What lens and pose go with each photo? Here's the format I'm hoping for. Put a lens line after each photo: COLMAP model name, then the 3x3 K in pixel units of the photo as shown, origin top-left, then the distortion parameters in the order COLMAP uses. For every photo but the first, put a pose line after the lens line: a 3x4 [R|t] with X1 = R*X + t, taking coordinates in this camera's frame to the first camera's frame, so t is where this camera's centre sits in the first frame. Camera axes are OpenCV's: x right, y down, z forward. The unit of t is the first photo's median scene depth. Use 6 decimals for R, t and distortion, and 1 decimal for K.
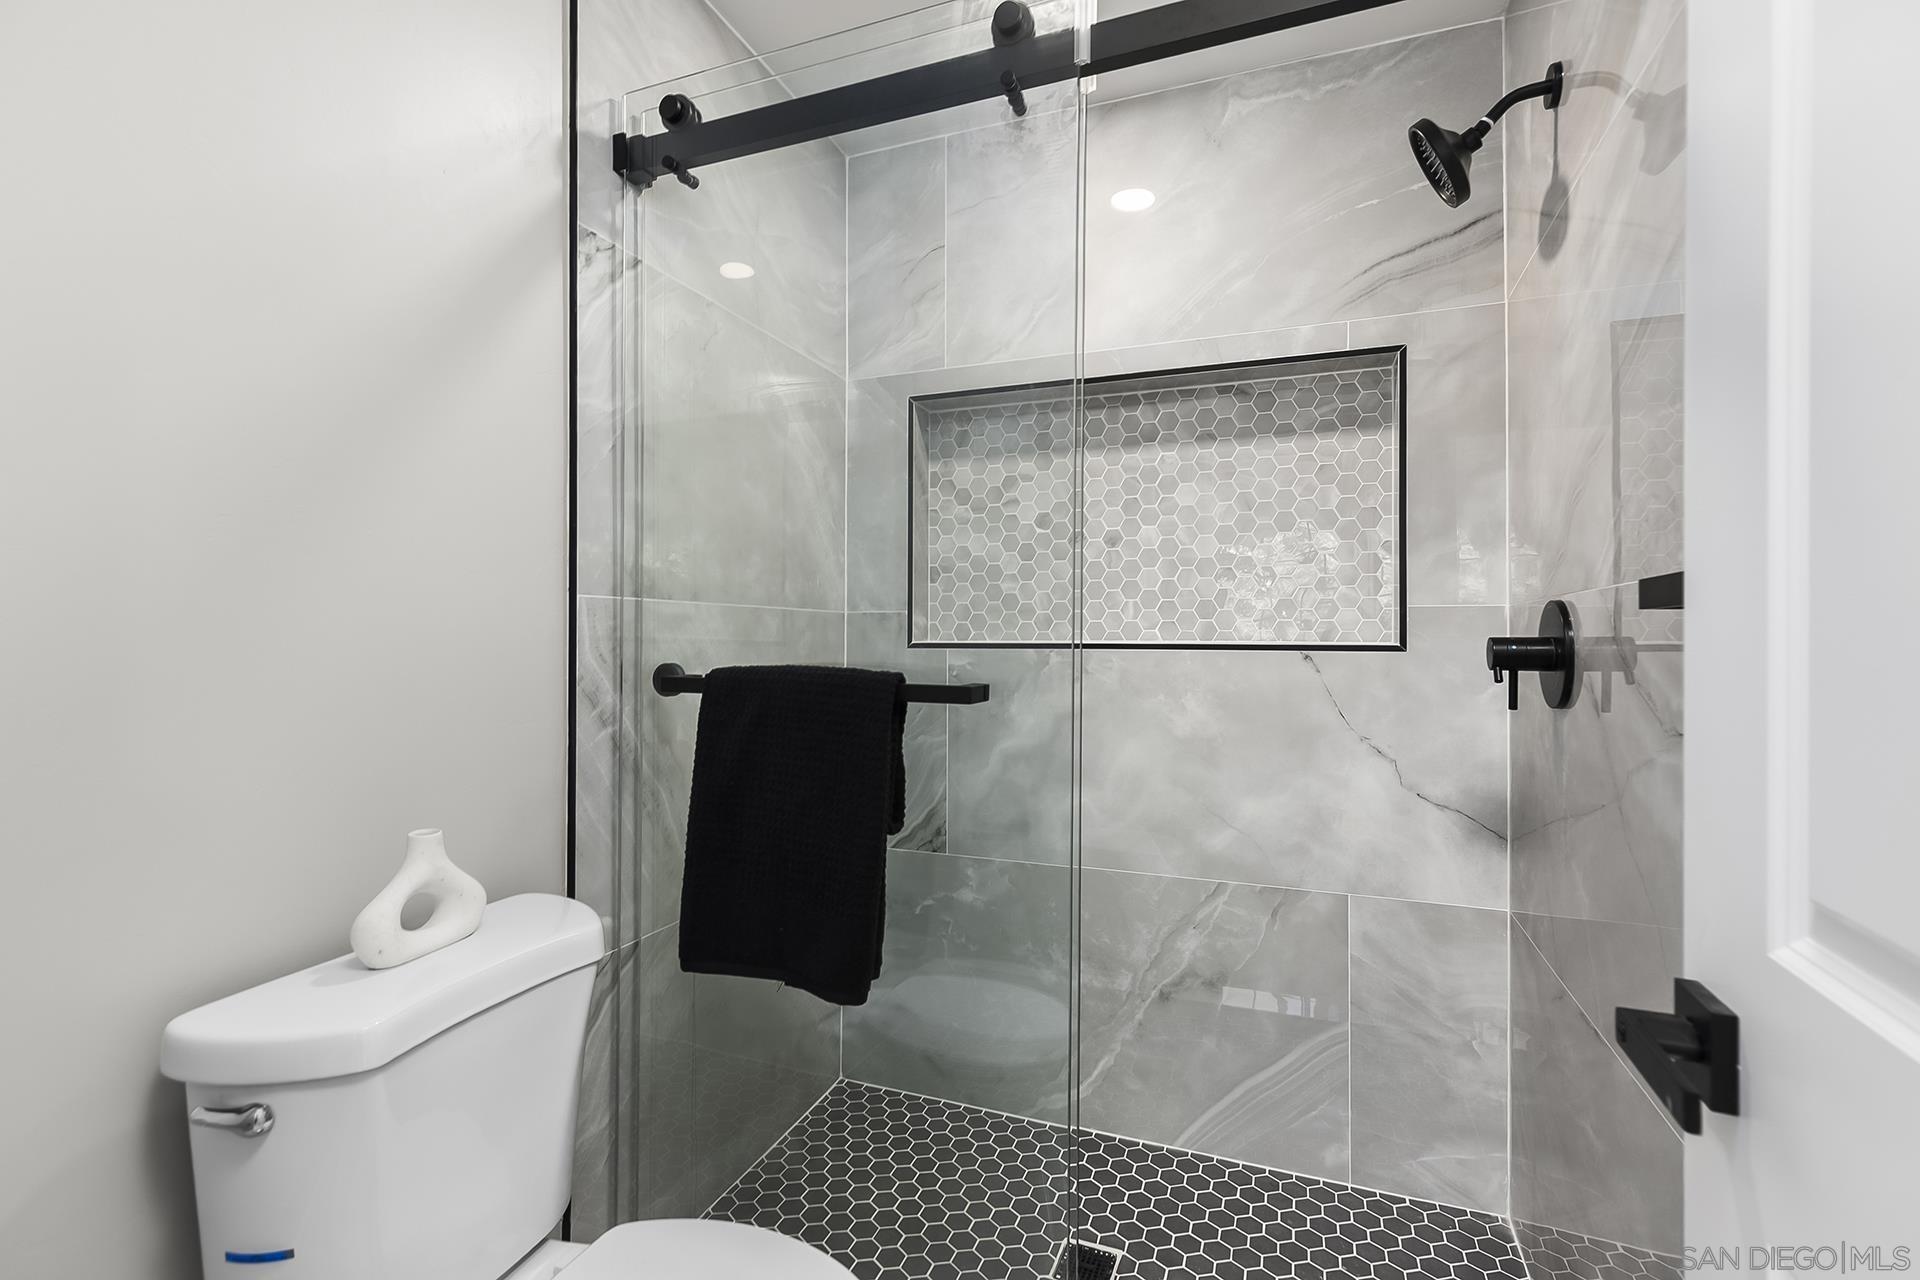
lens RADIAL K [[873.8, 0, 958.3], [0, 873.8, 630.1], [0, 0, 1]] dist [0.010816, -0.002357]
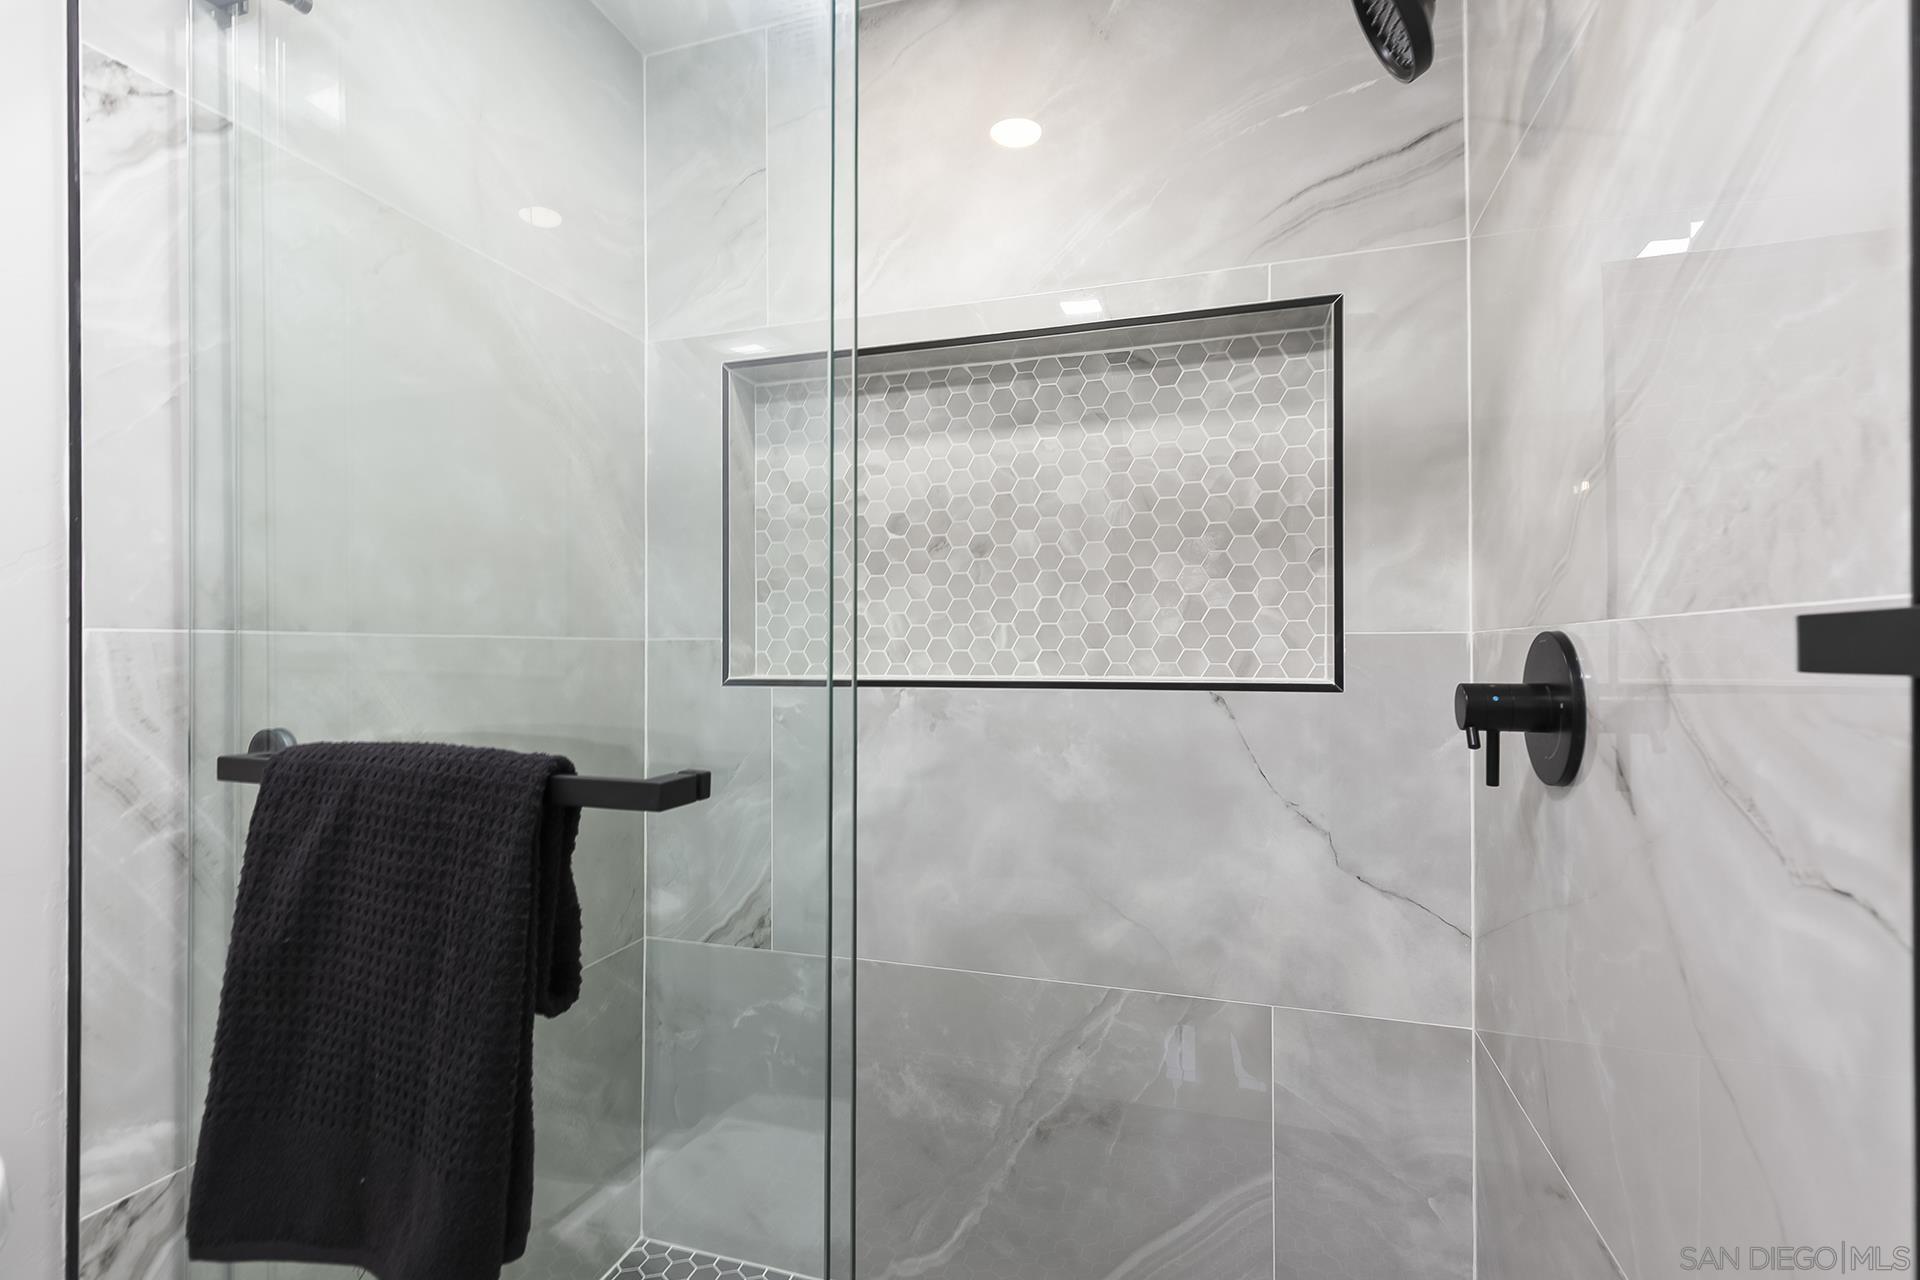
lens RADIAL K [[873.8, 0, 957.4], [0, 873.8, 646.2], [0, 0, 1]] dist [0.010816, -0.002357]
pose [[0.997716, -0.004975, 0.067366, 0.117281], [0.004680, 0.999979, 0.004539, -0.020959], [-0.067387, -0.004213, 0.997718, 0.246566]]
